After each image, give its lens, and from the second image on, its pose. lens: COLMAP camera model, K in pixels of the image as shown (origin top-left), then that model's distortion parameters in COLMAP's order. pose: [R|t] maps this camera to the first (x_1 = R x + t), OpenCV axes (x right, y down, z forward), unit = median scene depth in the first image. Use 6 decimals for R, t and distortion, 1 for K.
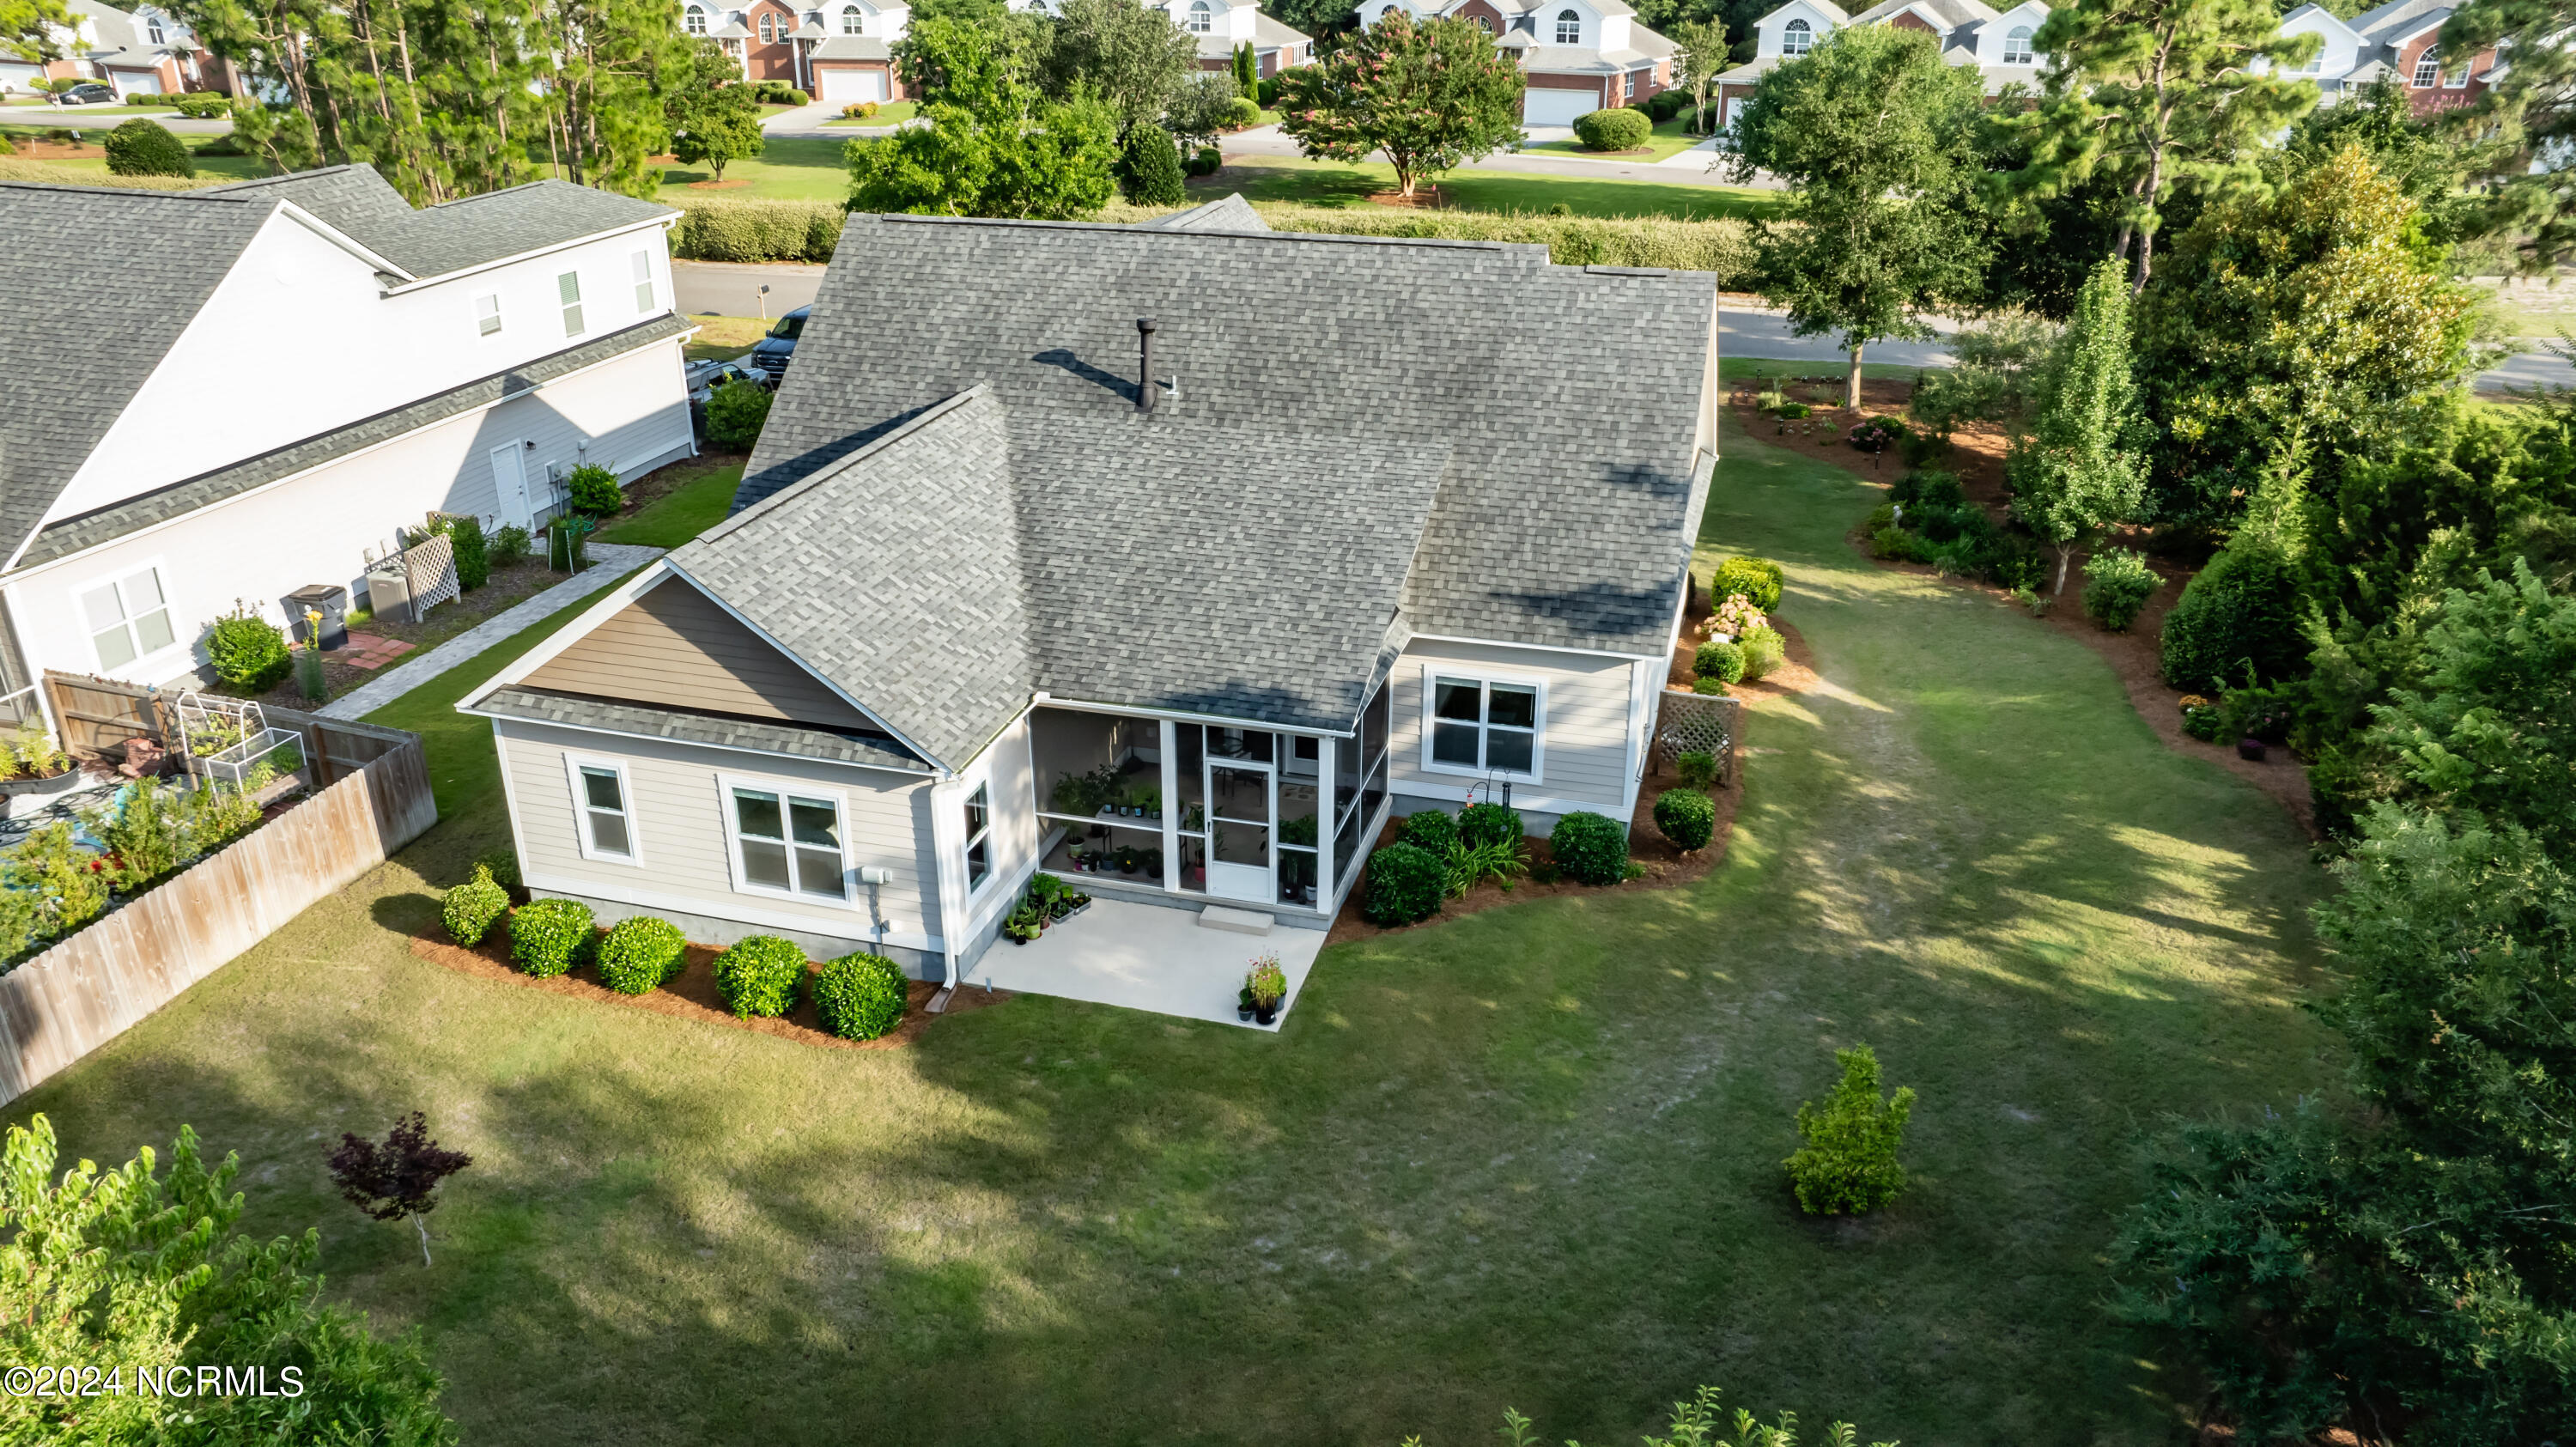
lens RADIAL K [[1794.4, 0, 1288.0], [0, 1794.4, 723.5], [0, 0, 1]] dist [-0.023768, 0.004902]
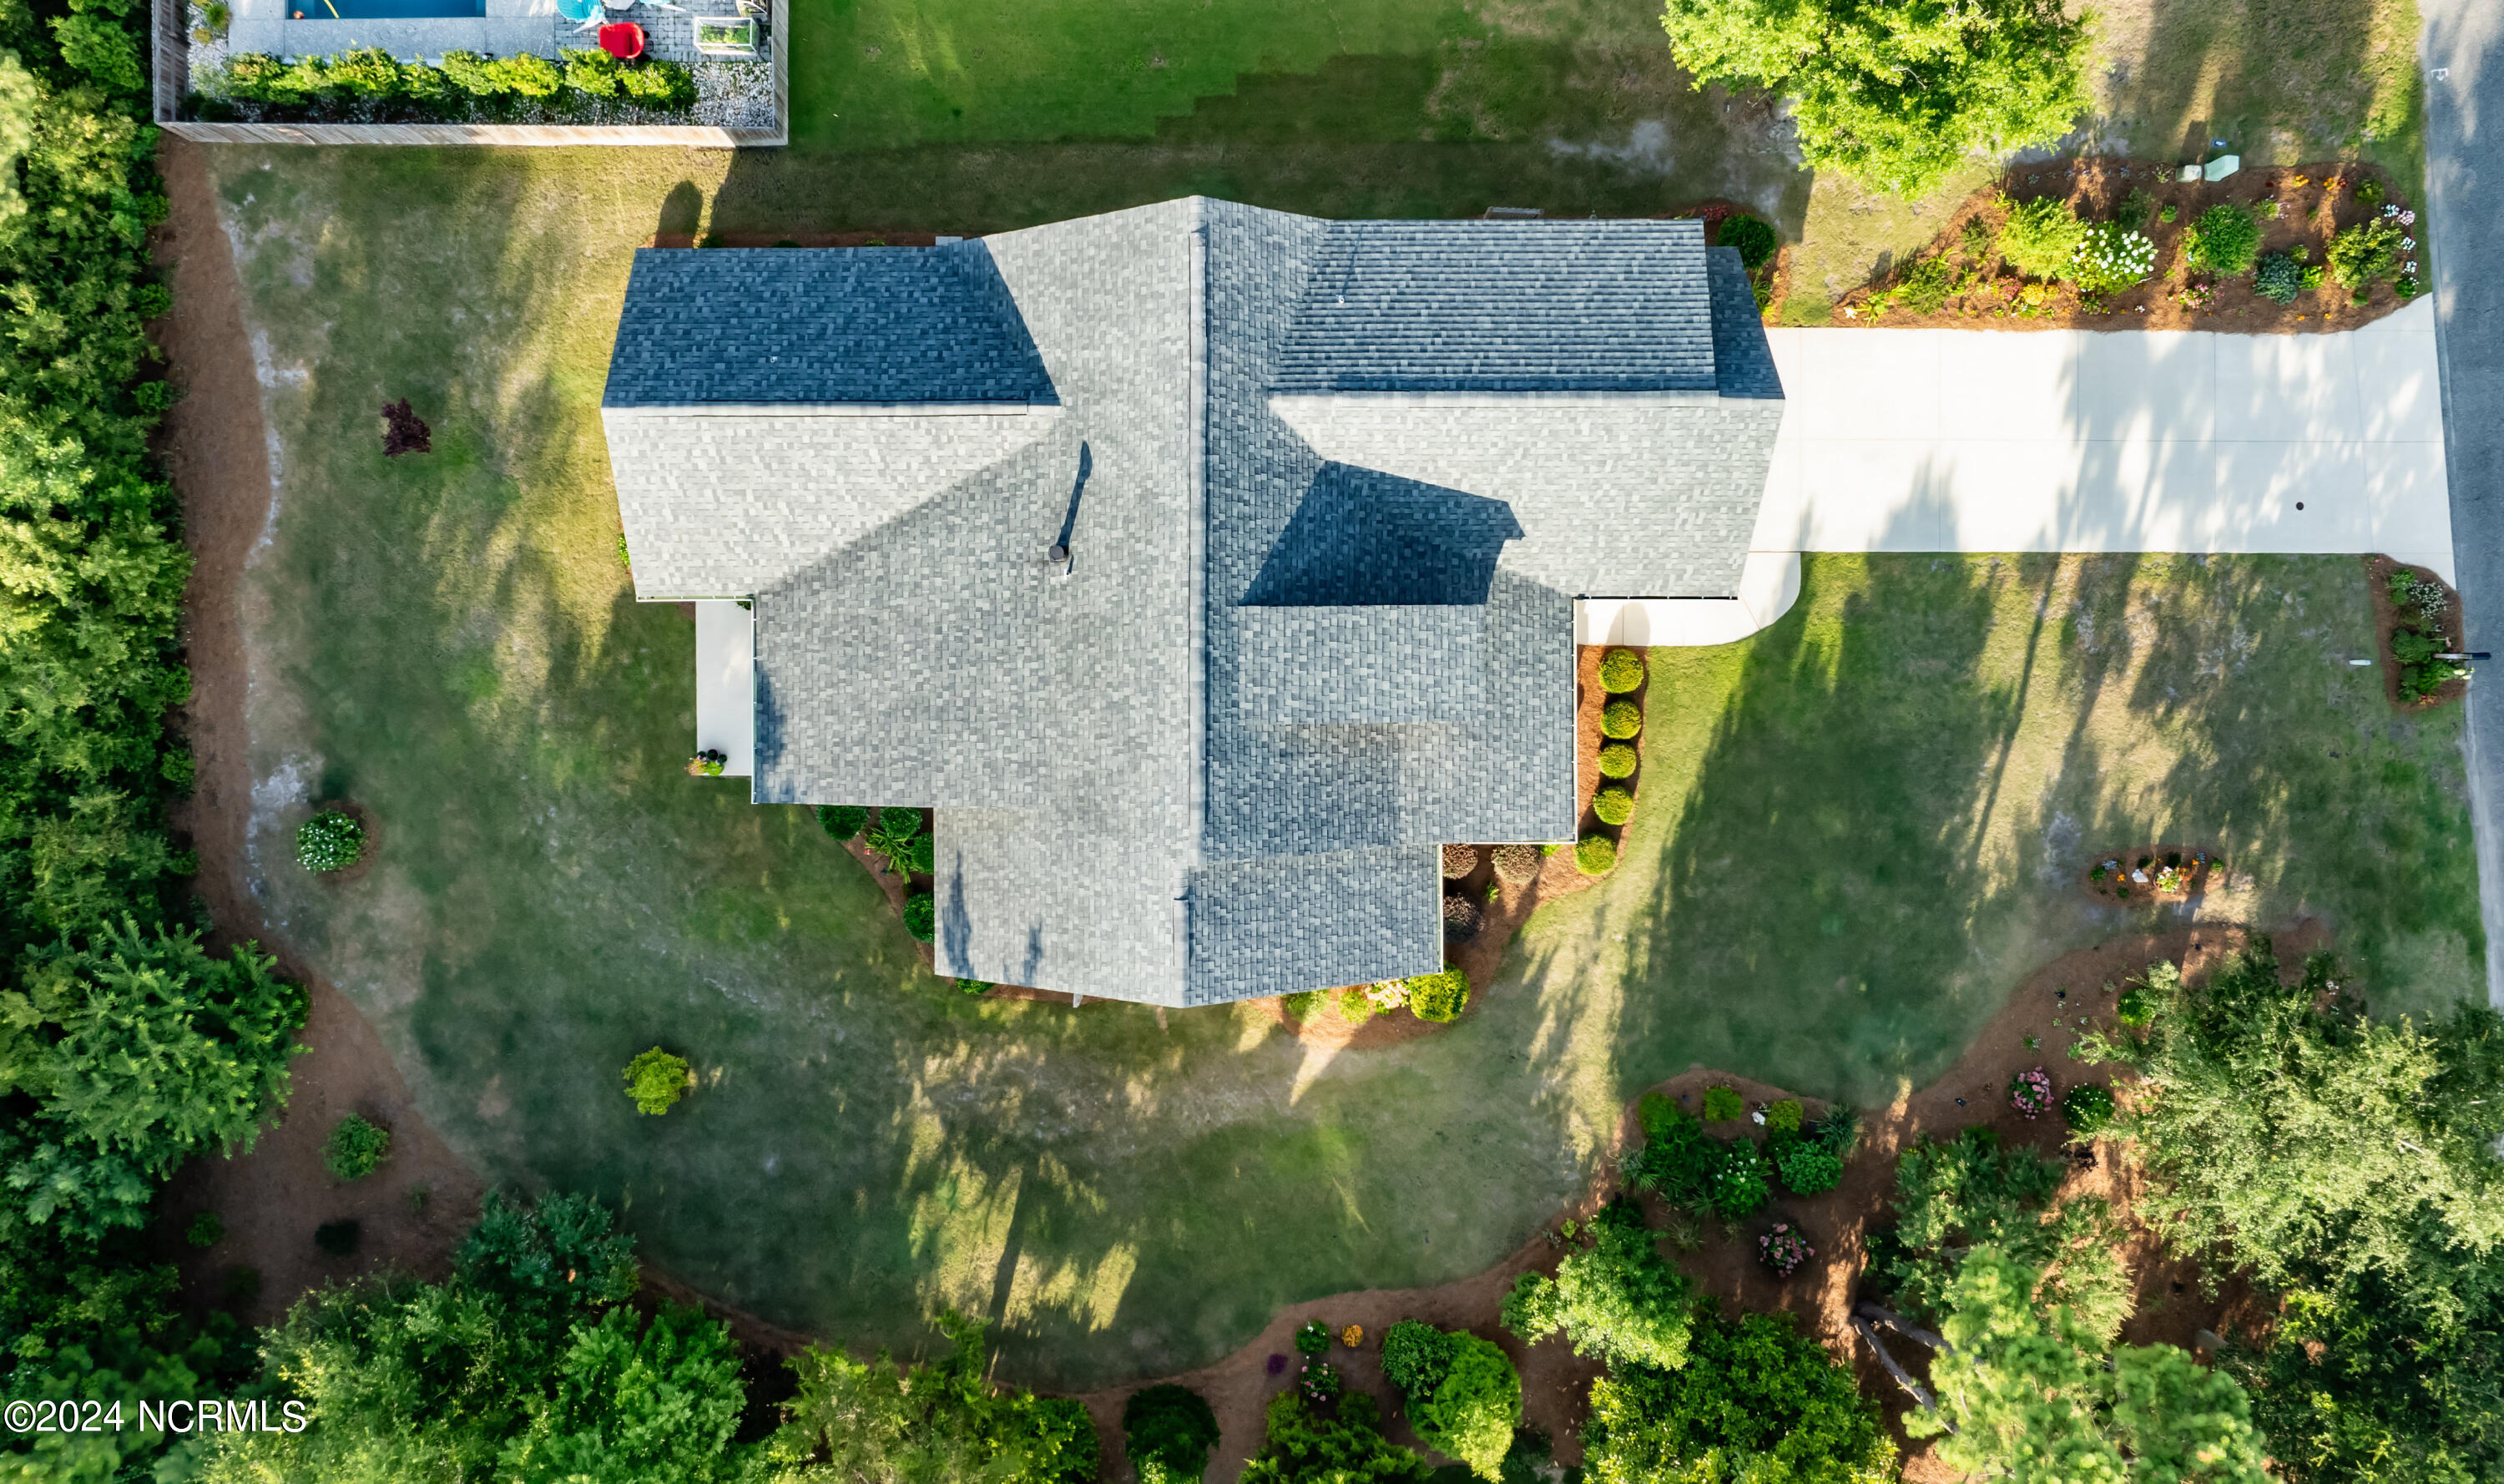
lens RADIAL K [[1926.5, 0, 1248.5], [0, 1926.5, 686.0], [0, 0, 1]] dist [-0.001661, -0.000083]
pose [[0.277734, 0.960416, 0.021582, 0.016632], [-0.410577, 0.098360, 0.906505, -1.548025], [0.868499, -0.260628, 0.421642, 0.577669]]
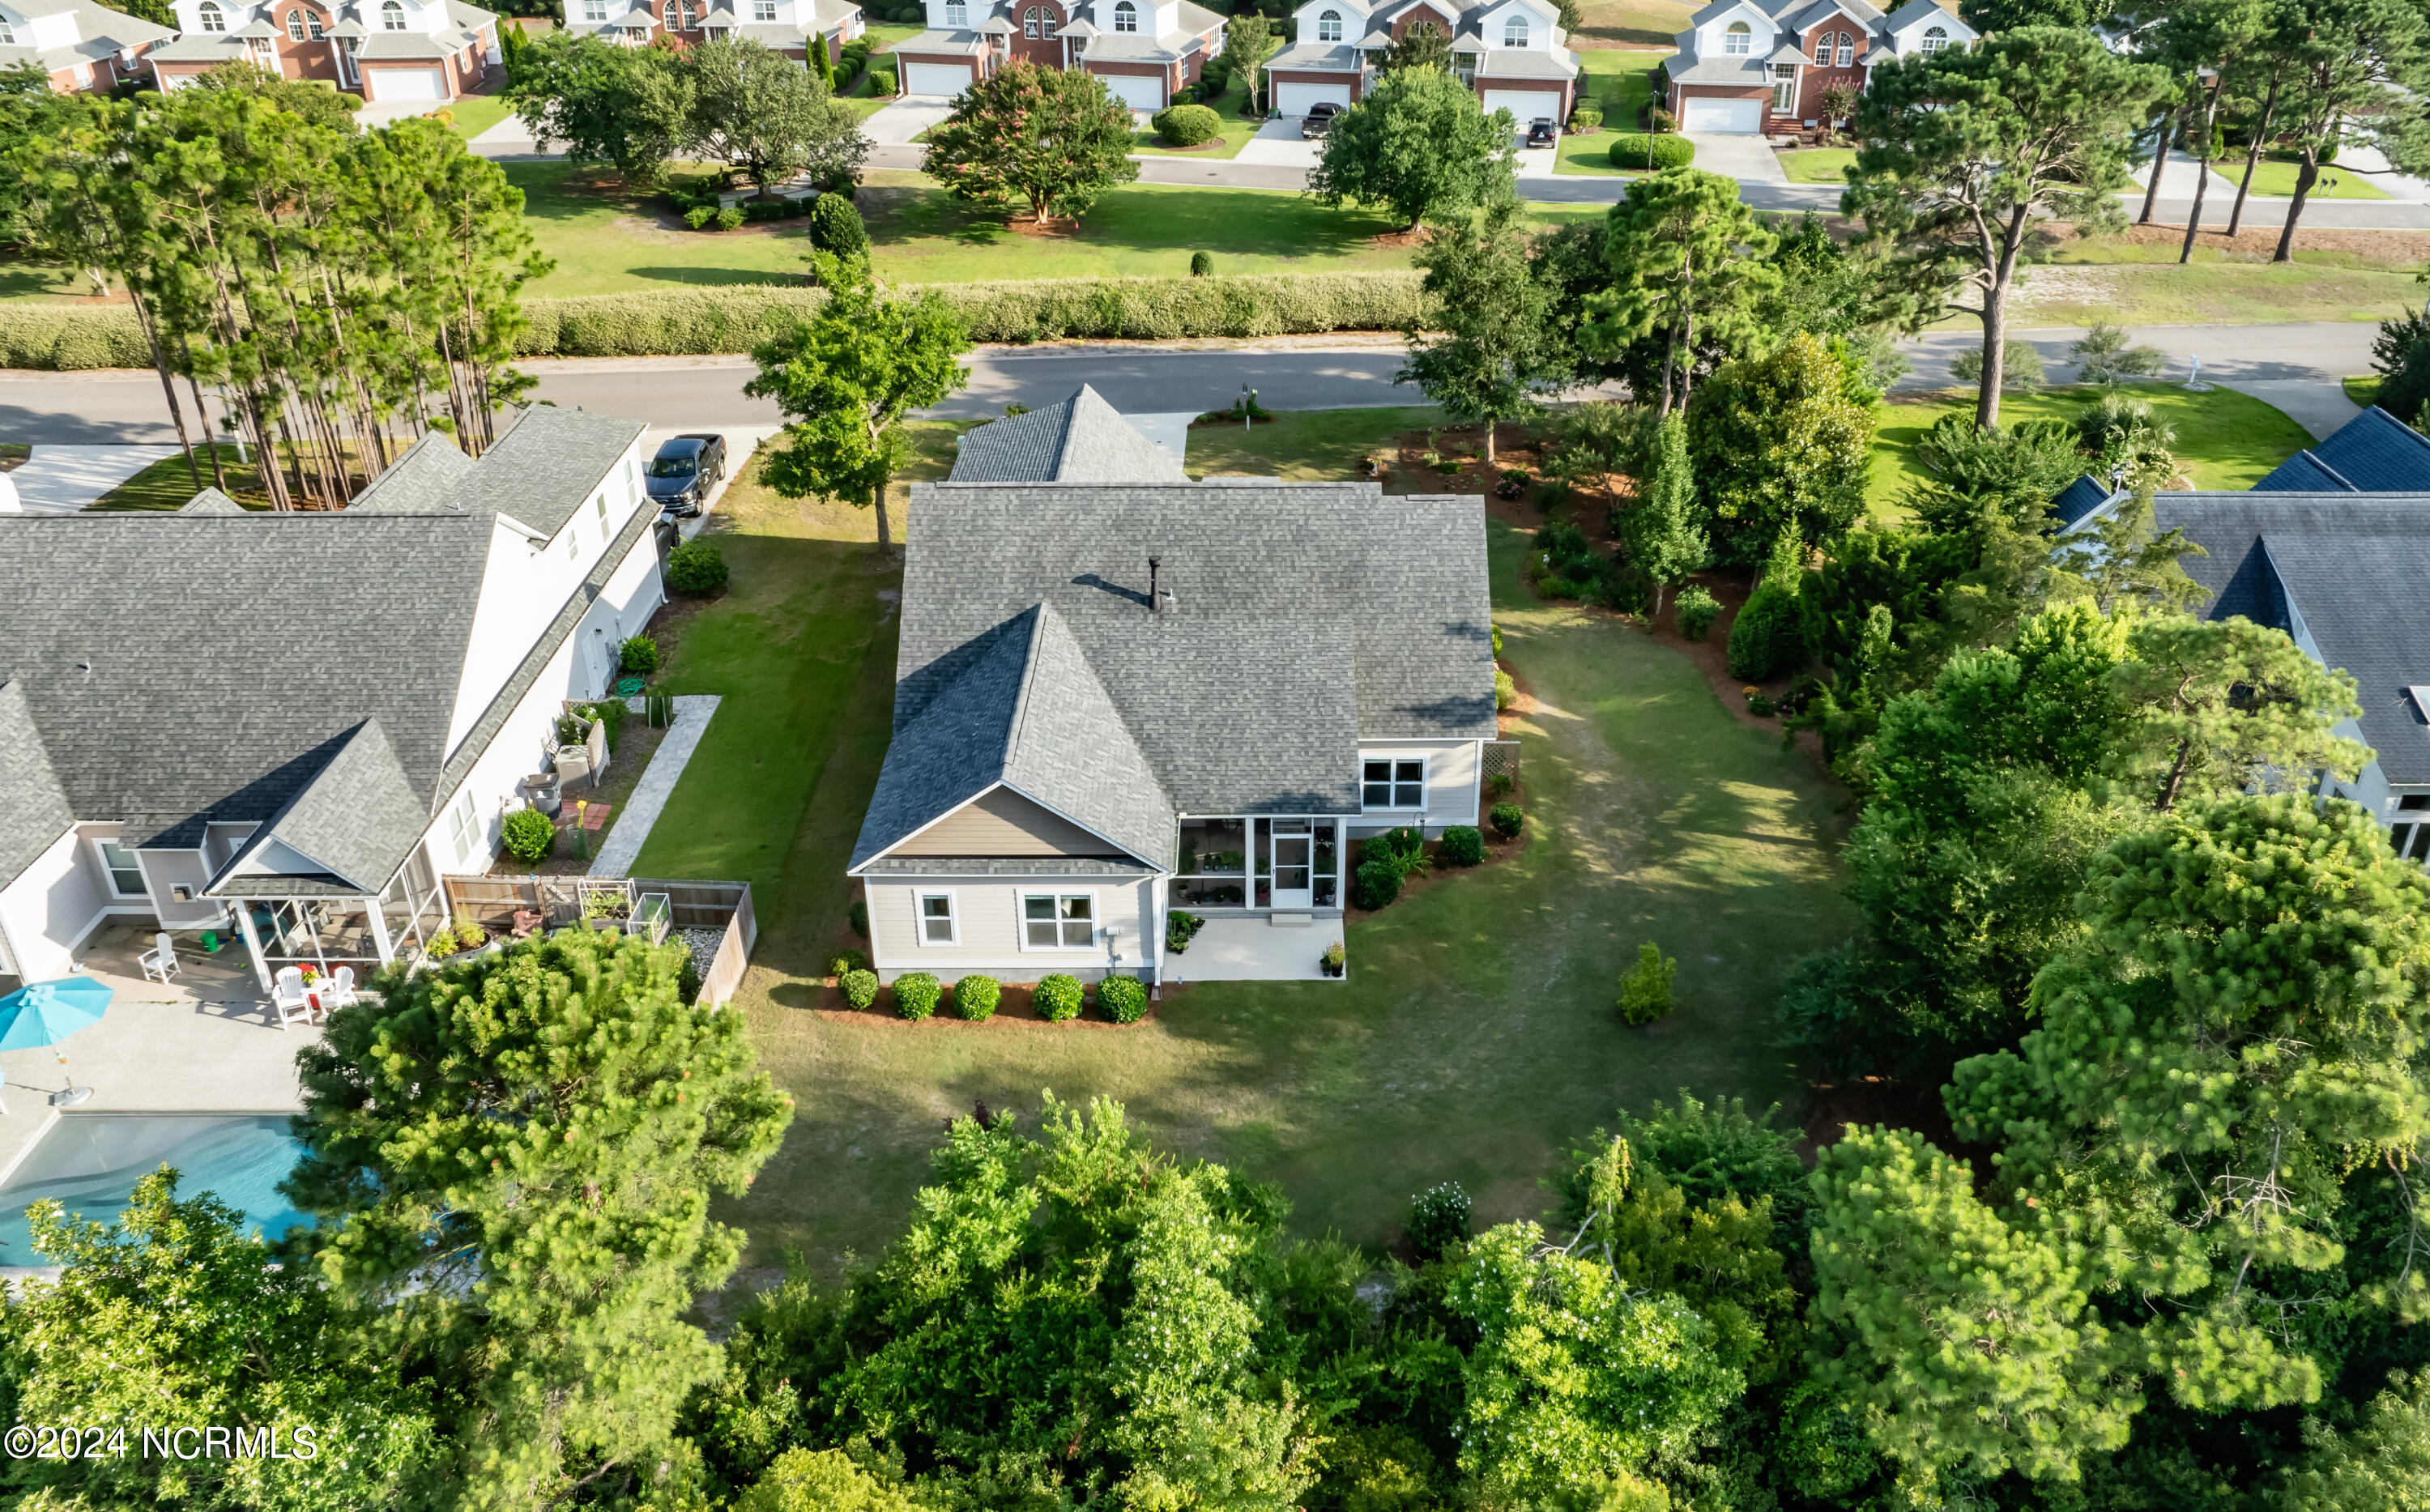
lens RADIAL K [[1861.3, 0, 1268.0], [0, 1861.3, 757.2], [0, 0, 1]] dist [-0.009294, -0.007487]
pose [[0.959799, -0.138449, 0.244168, -0.444123], [0.114773, 0.987423, 0.108729, -0.234061], [-0.256151, -0.076334, 0.963618, -0.701908]]
